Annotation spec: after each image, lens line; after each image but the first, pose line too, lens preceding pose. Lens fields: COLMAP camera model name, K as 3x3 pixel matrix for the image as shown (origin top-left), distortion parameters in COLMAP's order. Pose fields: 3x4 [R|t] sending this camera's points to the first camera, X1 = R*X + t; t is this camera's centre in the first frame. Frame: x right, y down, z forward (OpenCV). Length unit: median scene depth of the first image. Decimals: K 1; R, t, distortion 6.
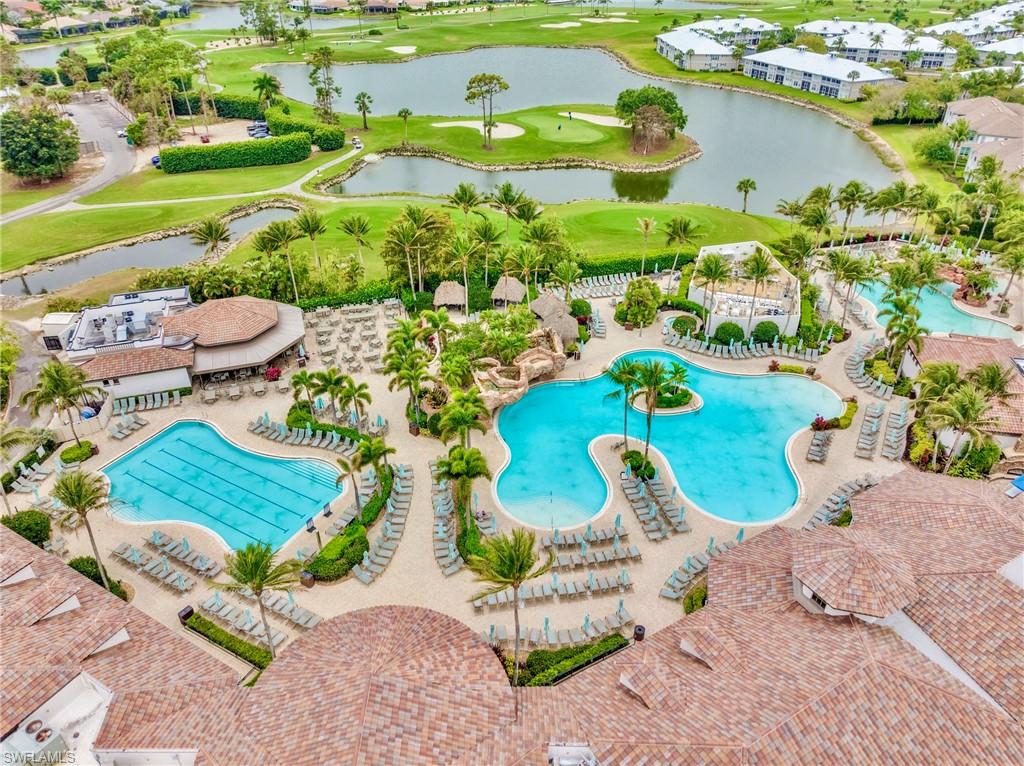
lens RADIAL K [[728.6, 0, 512.0], [0, 728.6, 383.0], [0, 0, 1]] dist [-0.074034, 0.037952]
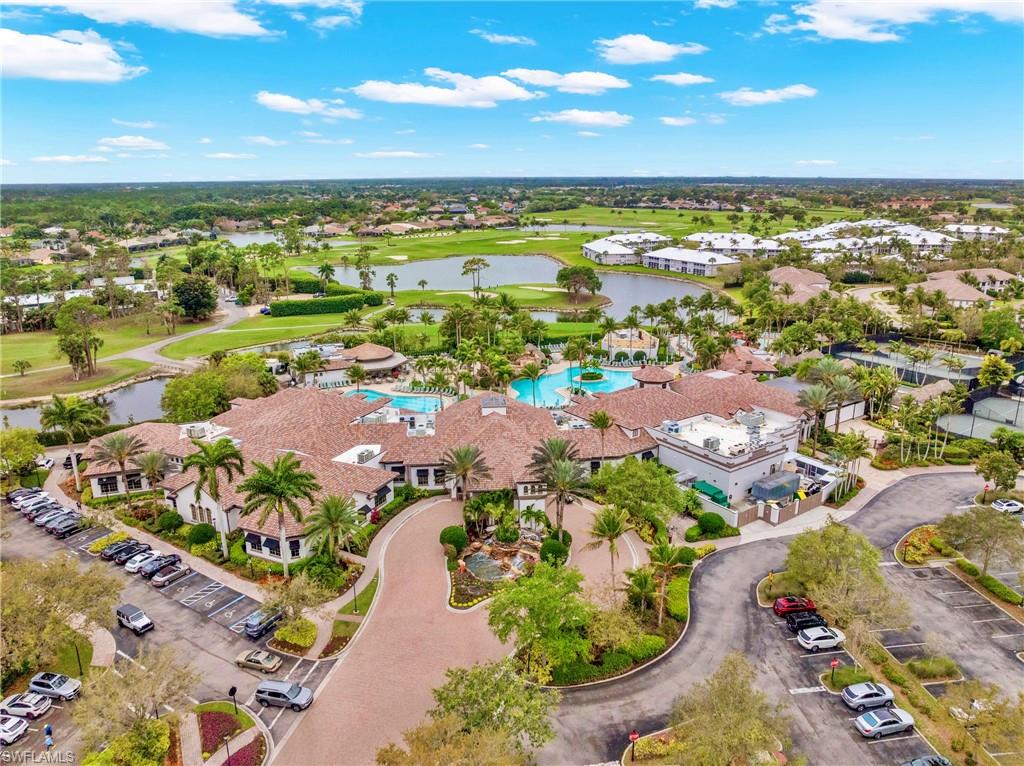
lens RADIAL K [[728.6, 0, 512.0], [0, 728.6, 383.0], [0, 0, 1]] dist [-0.074034, 0.037952]
pose [[0.996952, -0.028109, 0.072771, -0.051571], [0.047855, 0.957055, -0.285930, 0.197396], [-0.061609, 0.288542, 0.955483, -0.306793]]
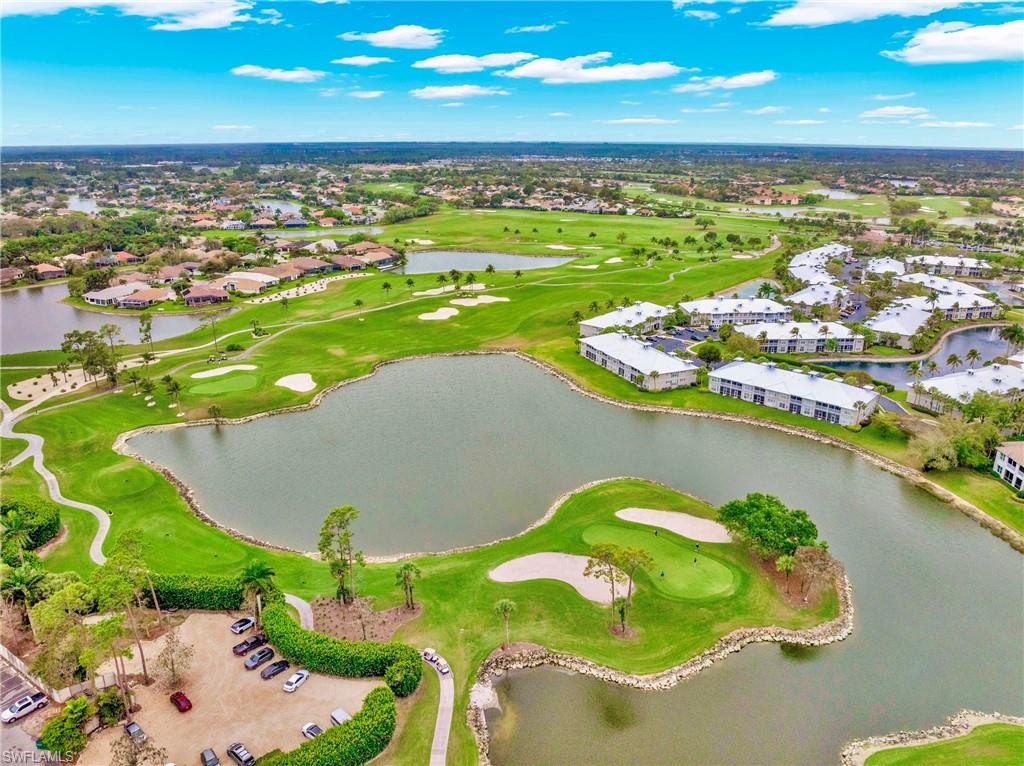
lens RADIAL K [[728.6, 0, 512.0], [0, 728.6, 383.0], [0, 0, 1]] dist [-0.074034, 0.037952]
pose [[0.935122, -0.110292, 0.336722, -0.239020], [0.188193, 0.959798, -0.208257, -0.294634], [-0.300216, 0.258114, 0.918285, 0.205318]]
